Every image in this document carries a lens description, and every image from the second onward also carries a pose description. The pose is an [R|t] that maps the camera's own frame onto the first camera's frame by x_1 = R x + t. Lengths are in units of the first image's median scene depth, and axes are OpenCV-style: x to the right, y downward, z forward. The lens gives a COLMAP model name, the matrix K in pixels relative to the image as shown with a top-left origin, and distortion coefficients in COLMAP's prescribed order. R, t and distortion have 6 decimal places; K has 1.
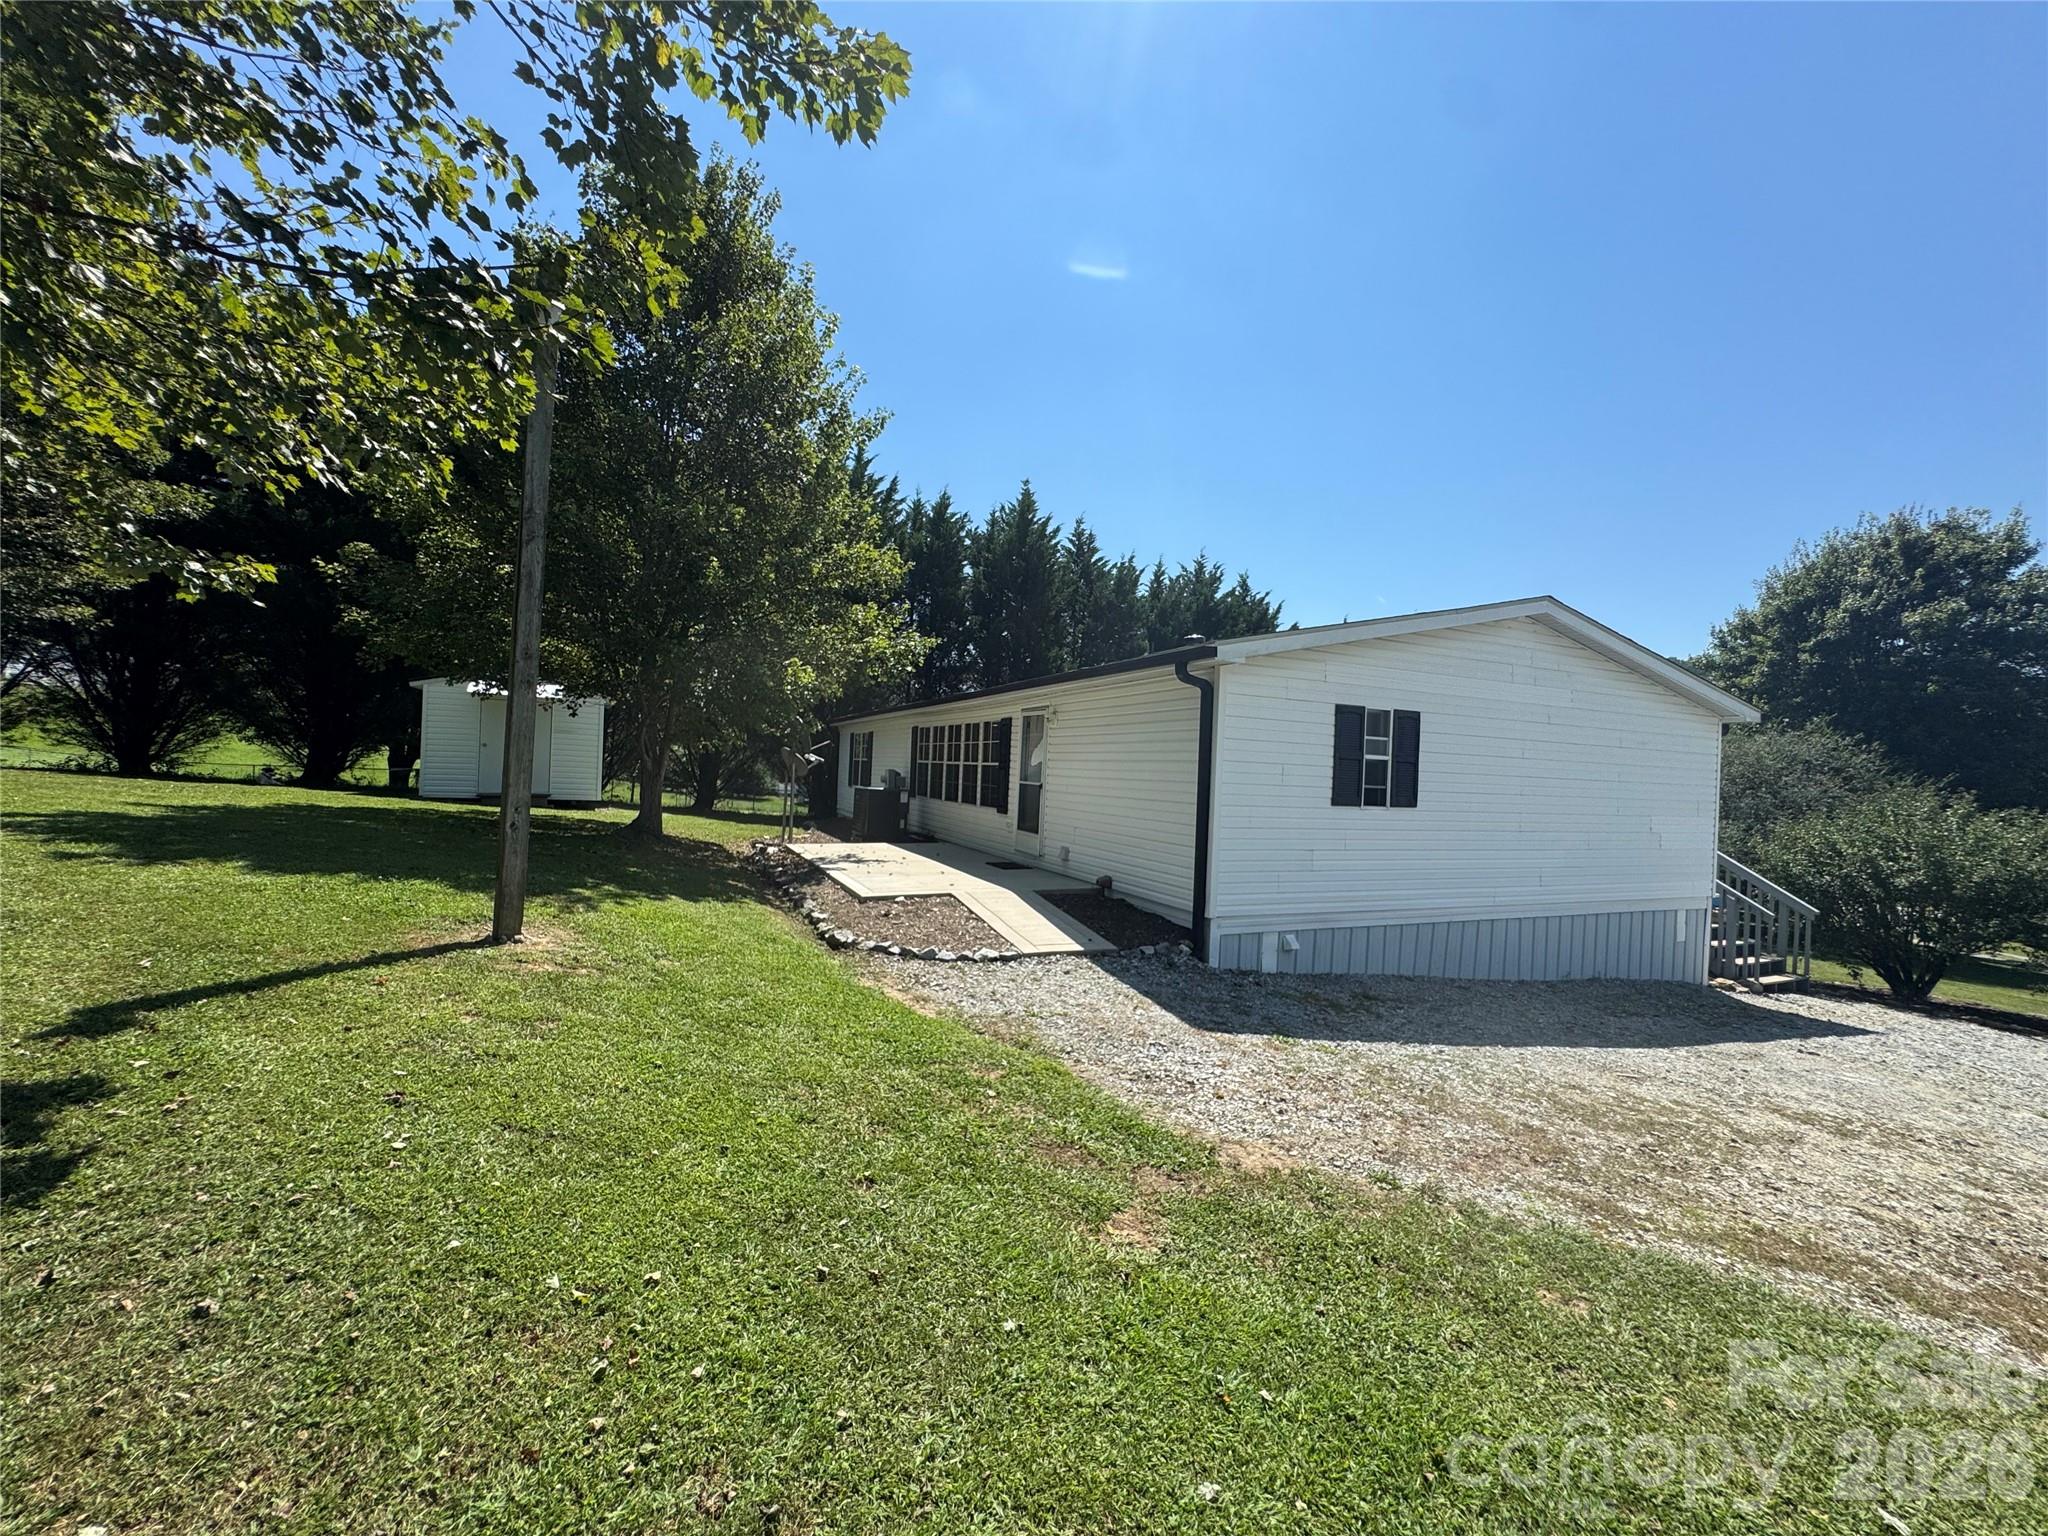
lens RADIAL K [[820.3, 0, 1023.8], [0, 820.3, 761.0], [0, 0, 1]] dist [-0.007094, 0.001762]
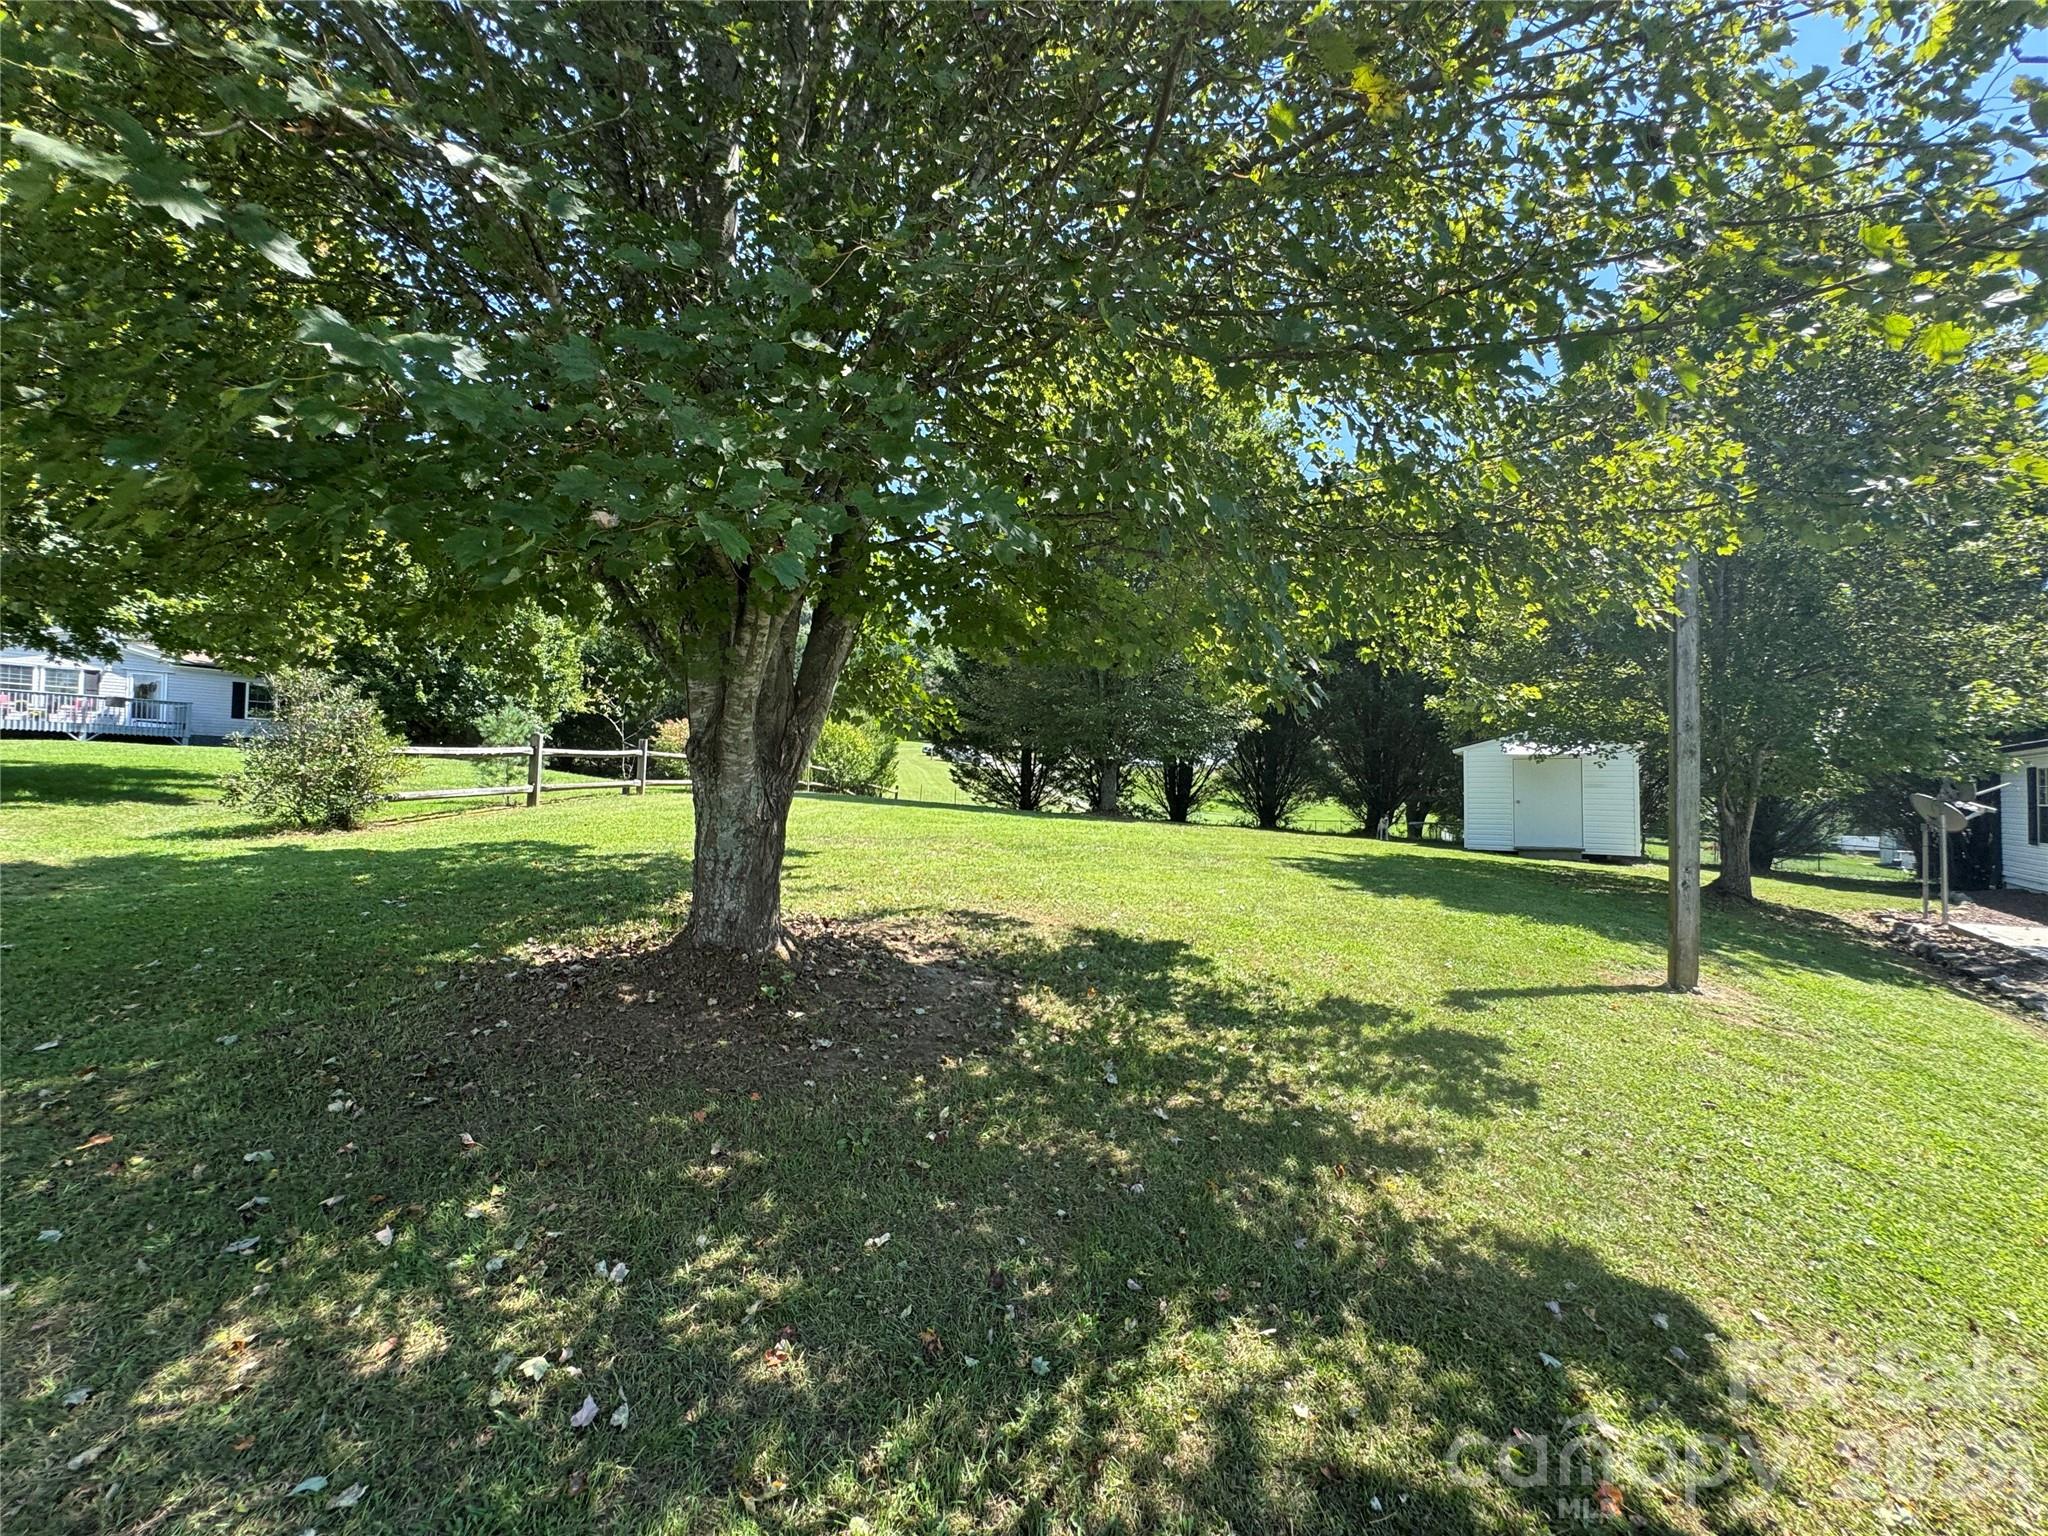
lens RADIAL K [[820.3, 0, 1020.9], [0, 820.3, 784.0], [0, 0, 1]] dist [-0.007094, 0.001762]
pose [[0.481550, -0.047380, -0.875137, -0.051430], [0.018722, 0.998866, -0.043777, -0.013402], [0.876218, 0.004696, 0.481891, -0.164738]]
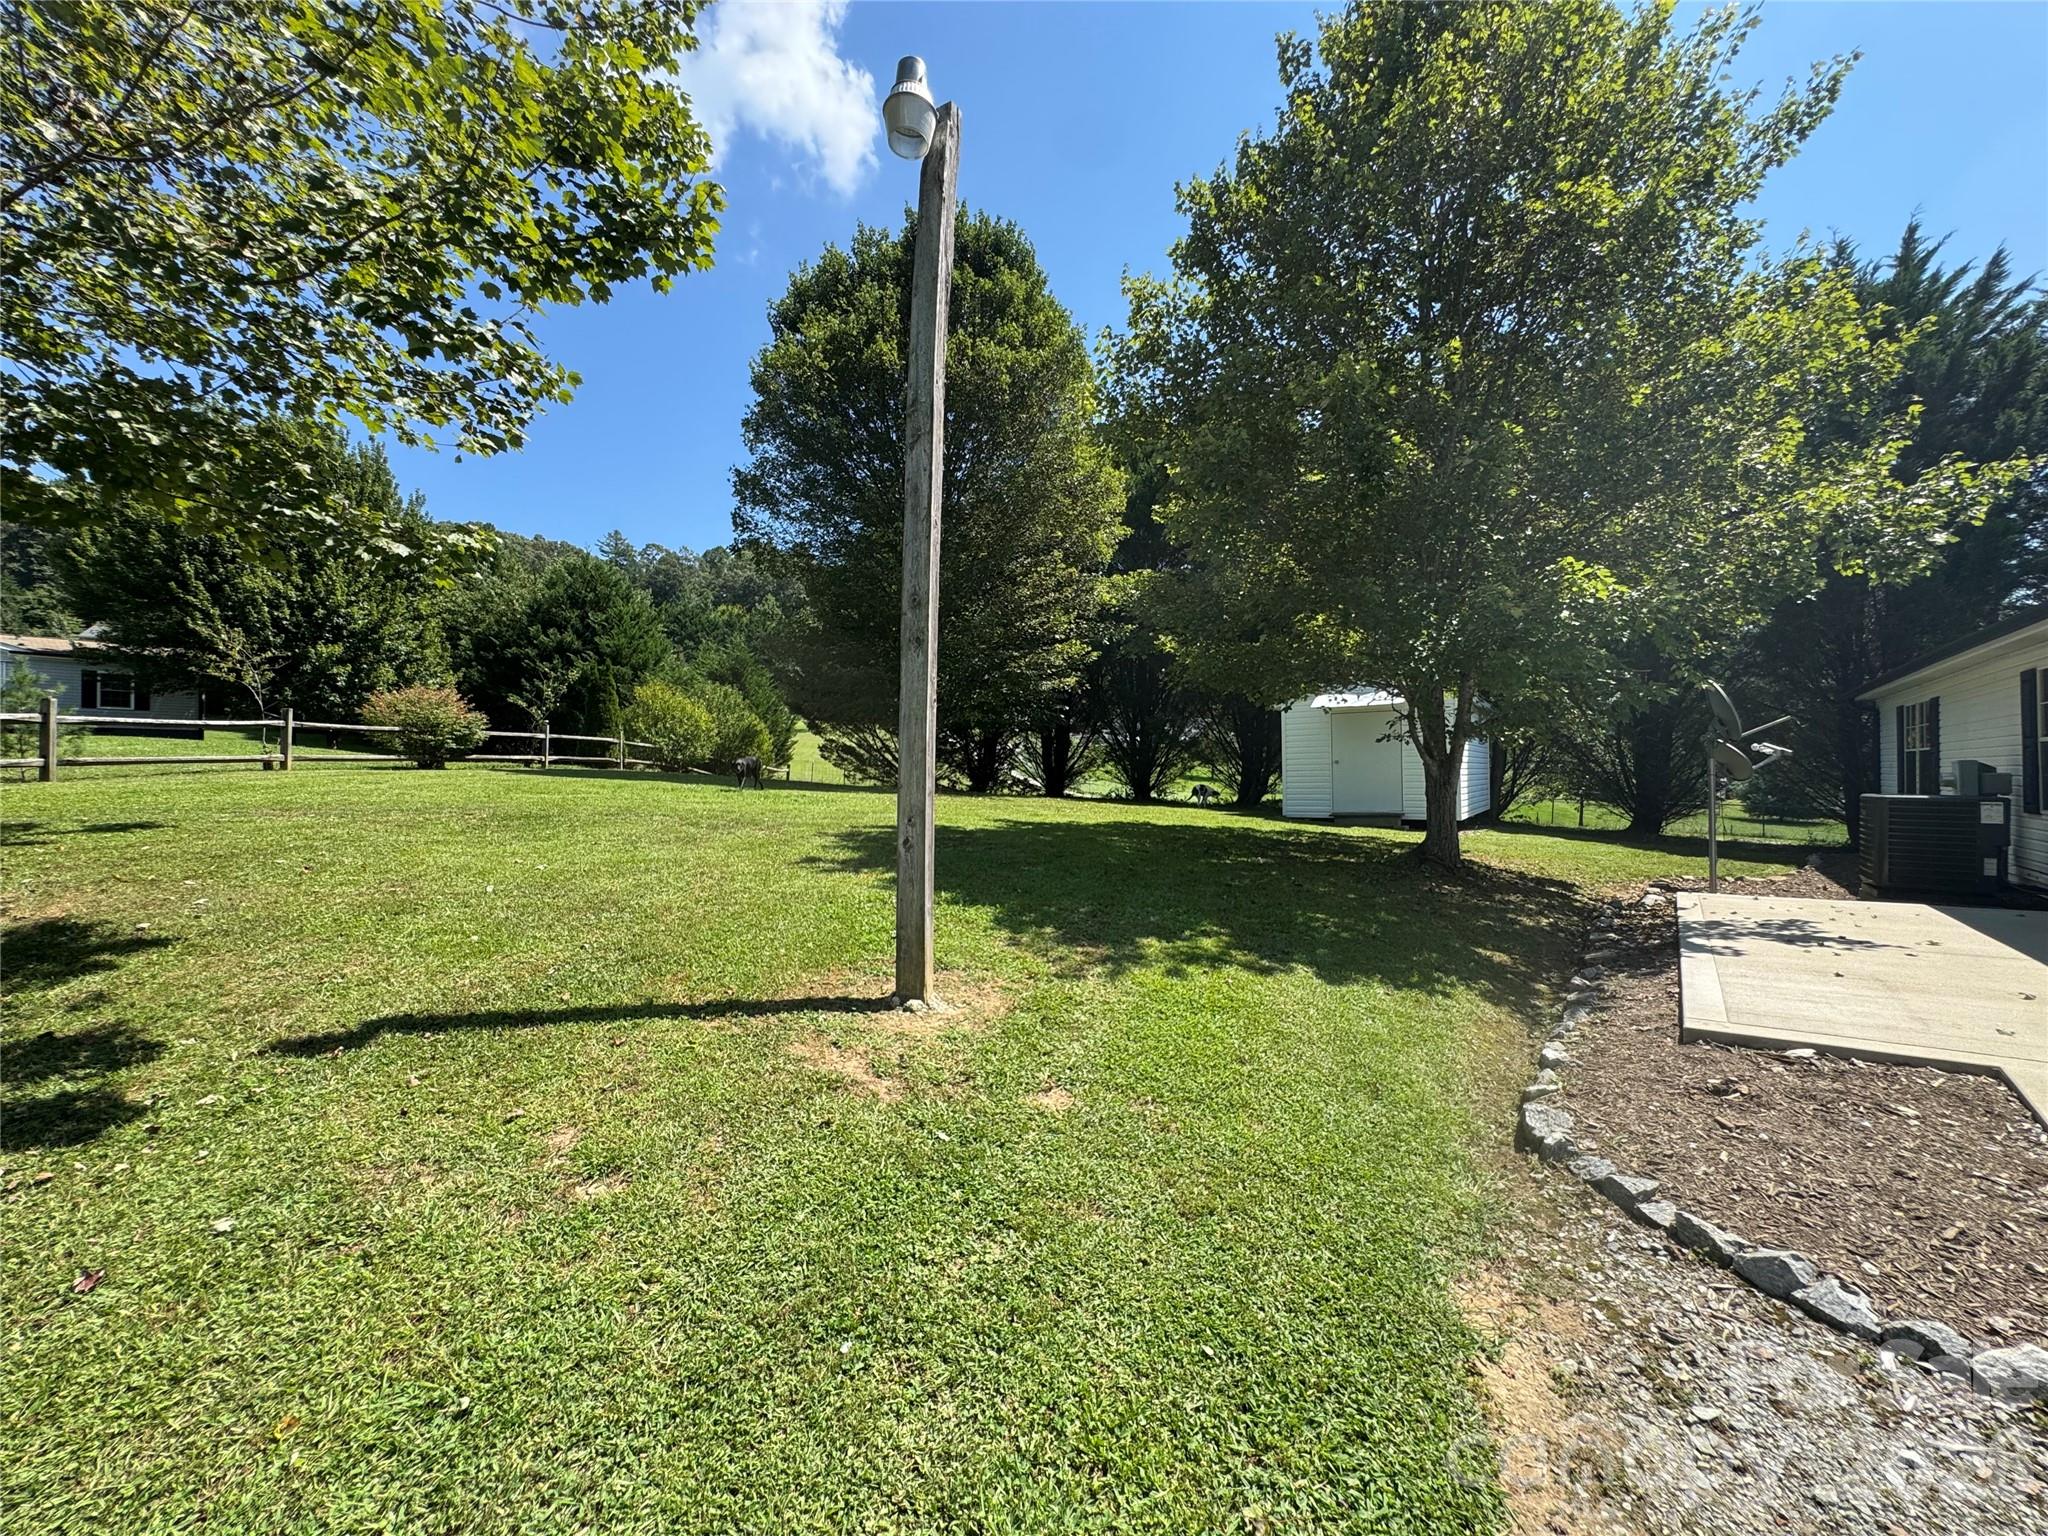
lens RADIAL K [[820.3, 0, 1037.8], [0, 820.3, 769.1], [0, 0, 1]] dist [-0.007094, 0.001762]
pose [[0.465935, -0.054795, -0.883120, 0.034330], [0.037443, 0.998408, -0.042193, 0.027600], [0.884026, -0.013408, 0.467245, 0.432443]]
